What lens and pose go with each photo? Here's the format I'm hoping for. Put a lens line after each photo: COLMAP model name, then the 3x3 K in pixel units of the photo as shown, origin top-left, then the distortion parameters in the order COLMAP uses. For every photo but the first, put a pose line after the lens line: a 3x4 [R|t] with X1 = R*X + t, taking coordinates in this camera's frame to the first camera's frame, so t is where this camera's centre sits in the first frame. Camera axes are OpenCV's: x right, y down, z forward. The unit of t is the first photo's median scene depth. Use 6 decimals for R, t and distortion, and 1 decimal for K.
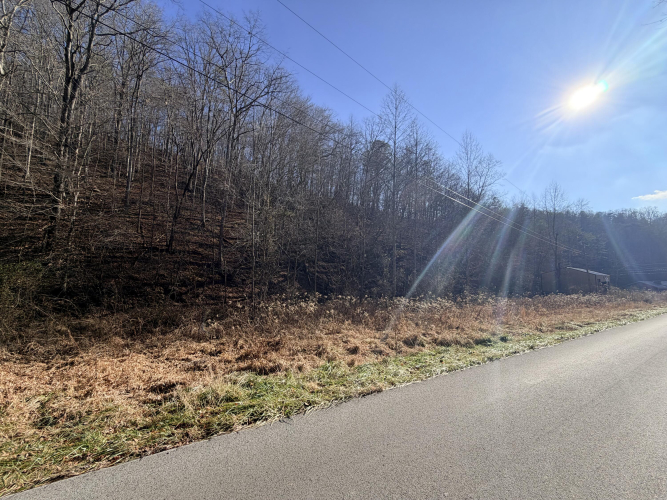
lens RADIAL K [[265.4, 0, 331.8], [0, 265.4, 249.6], [0, 0, 1]] dist [0.000094, 0.000128]
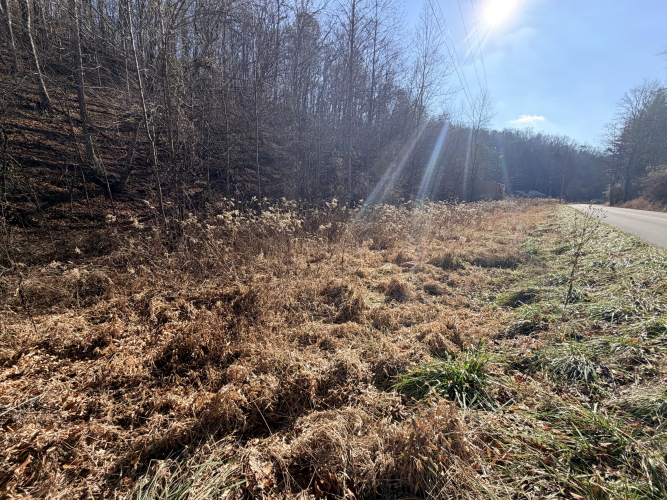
lens RADIAL K [[265.4, 0, 331.8], [0, 265.4, 249.6], [0, 0, 1]] dist [0.000094, 0.000128]
pose [[0.957606, -0.078184, 0.277269, -0.113519], [-0.011367, 0.951463, 0.307552, 0.078111], [-0.287857, -0.297665, 0.910238, 0.341823]]
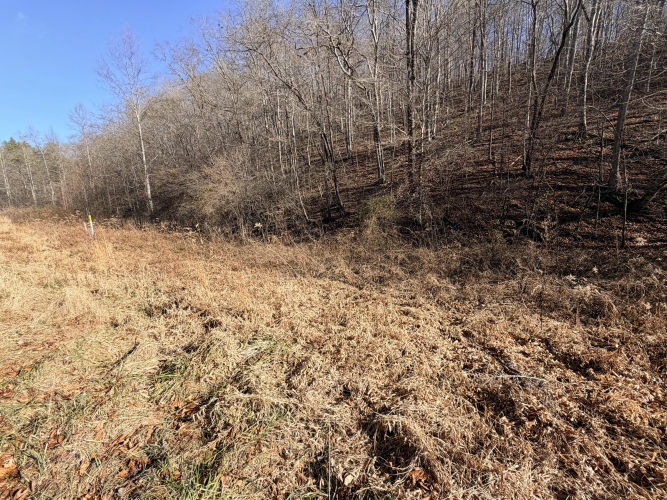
lens RADIAL K [[265.4, 0, 331.8], [0, 265.4, 249.6], [0, 0, 1]] dist [0.000094, 0.000128]
pose [[0.353379, 0.098862, -0.930242, -0.127002], [0.112009, 0.982775, 0.146995, 0.072660], [0.928750, -0.156140, 0.336219, 0.317156]]
